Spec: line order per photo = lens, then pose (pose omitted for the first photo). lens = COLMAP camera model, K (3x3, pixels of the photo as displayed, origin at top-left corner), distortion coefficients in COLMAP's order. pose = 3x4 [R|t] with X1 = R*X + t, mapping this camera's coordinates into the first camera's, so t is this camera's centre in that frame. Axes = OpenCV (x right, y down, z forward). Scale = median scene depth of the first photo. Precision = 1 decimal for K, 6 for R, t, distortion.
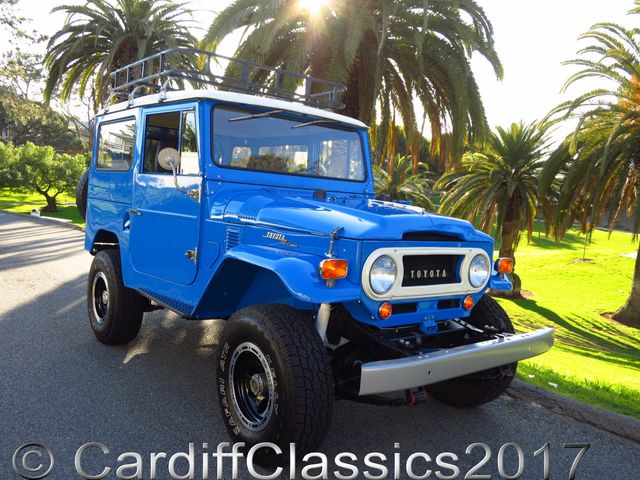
lens RADIAL K [[531.8, 0, 294.7], [0, 531.8, 260.6], [0, 0, 1]] dist [-0.023866, -0.000821]
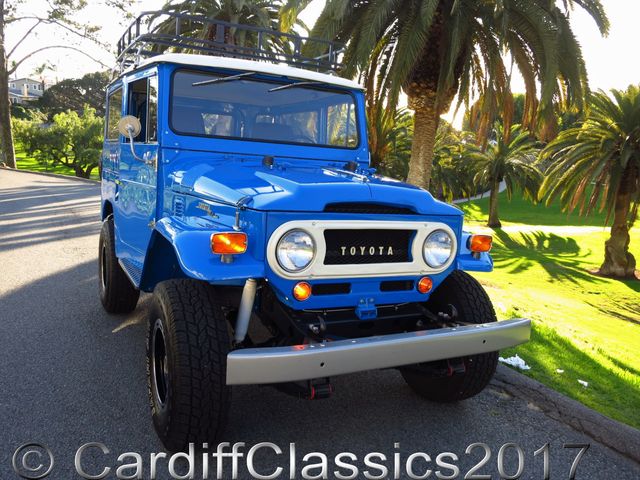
lens RADIAL K [[531.8, 0, 300.2], [0, 531.8, 247.1], [0, 0, 1]] dist [-0.023866, -0.000821]
pose [[0.982136, 0.020536, -0.187046, 0.277401], [-0.015735, 0.999508, 0.027114, -0.002851], [0.187511, -0.023687, 0.981977, 0.108210]]
